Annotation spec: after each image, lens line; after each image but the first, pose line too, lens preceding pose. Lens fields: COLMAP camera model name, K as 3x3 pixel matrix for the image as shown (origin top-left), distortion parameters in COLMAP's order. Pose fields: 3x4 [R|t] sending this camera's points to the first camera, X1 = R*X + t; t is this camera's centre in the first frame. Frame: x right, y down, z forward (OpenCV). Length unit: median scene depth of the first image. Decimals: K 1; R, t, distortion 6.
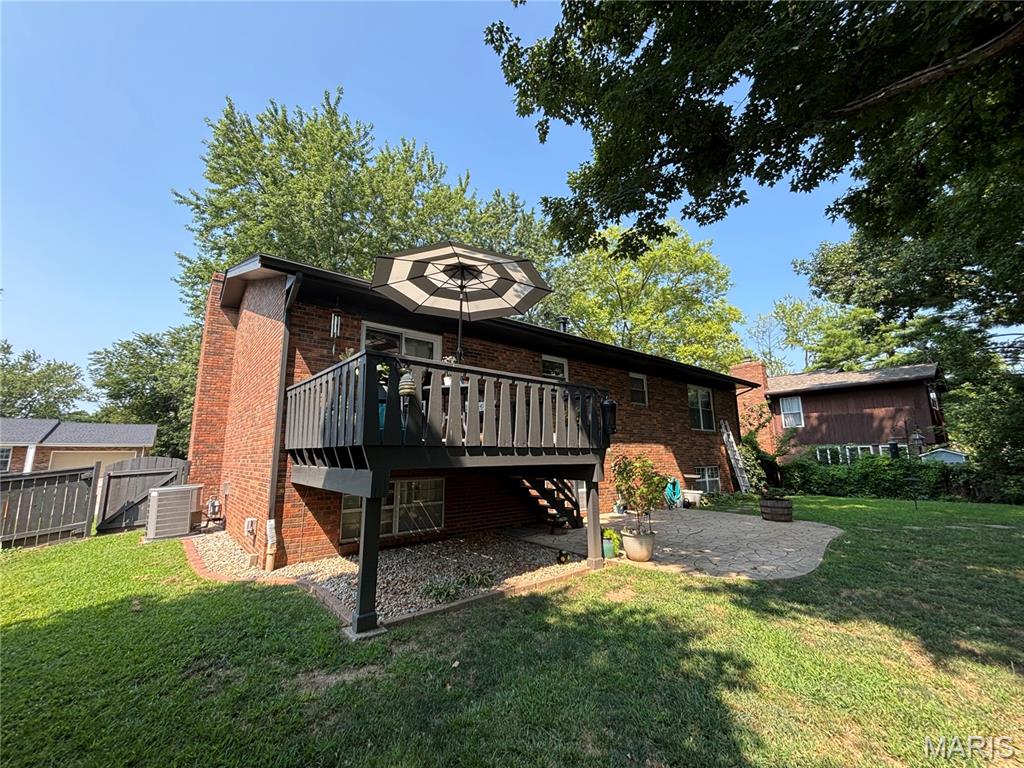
lens RADIAL K [[416.0, 0, 512.0], [0, 416.0, 384.0], [0, 0, 1]] dist [-0.000699, 0.000063]
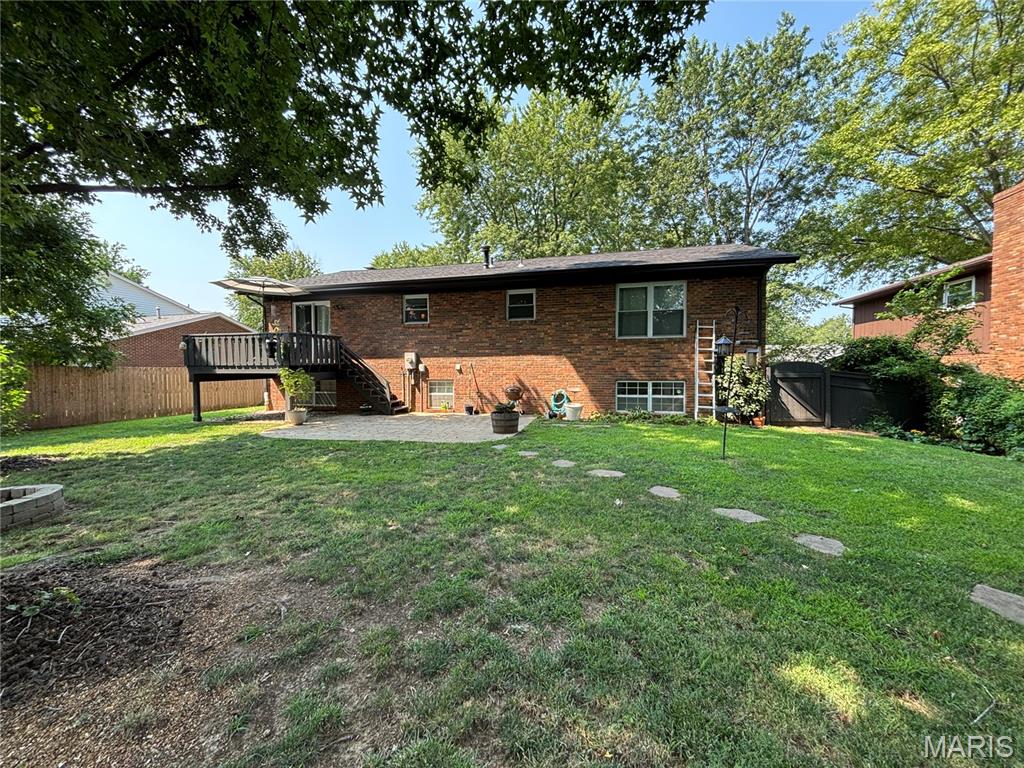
lens RADIAL K [[416.0, 0, 512.0], [0, 416.0, 384.0], [0, 0, 1]] dist [-0.000699, 0.000063]
pose [[0.600292, 0.043401, -0.798603, 1.526315], [0.136802, 0.978239, 0.155994, 0.055100], [0.787994, -0.202893, 0.581291, 0.457410]]
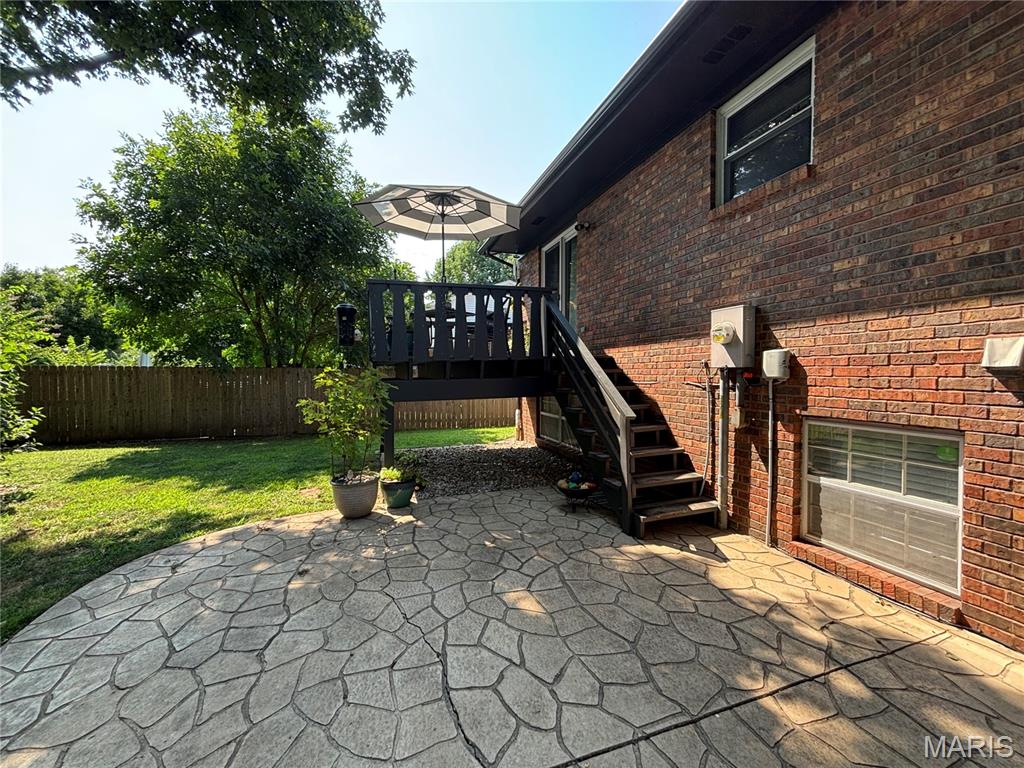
lens RADIAL K [[416.0, 0, 512.0], [0, 416.0, 384.0], [0, 0, 1]] dist [-0.000699, 0.000063]
pose [[-0.355734, 0.045091, -0.933499, 0.559990], [0.176655, 0.984074, -0.019785, 0.169834], [0.917740, -0.171945, -0.358034, 0.996106]]
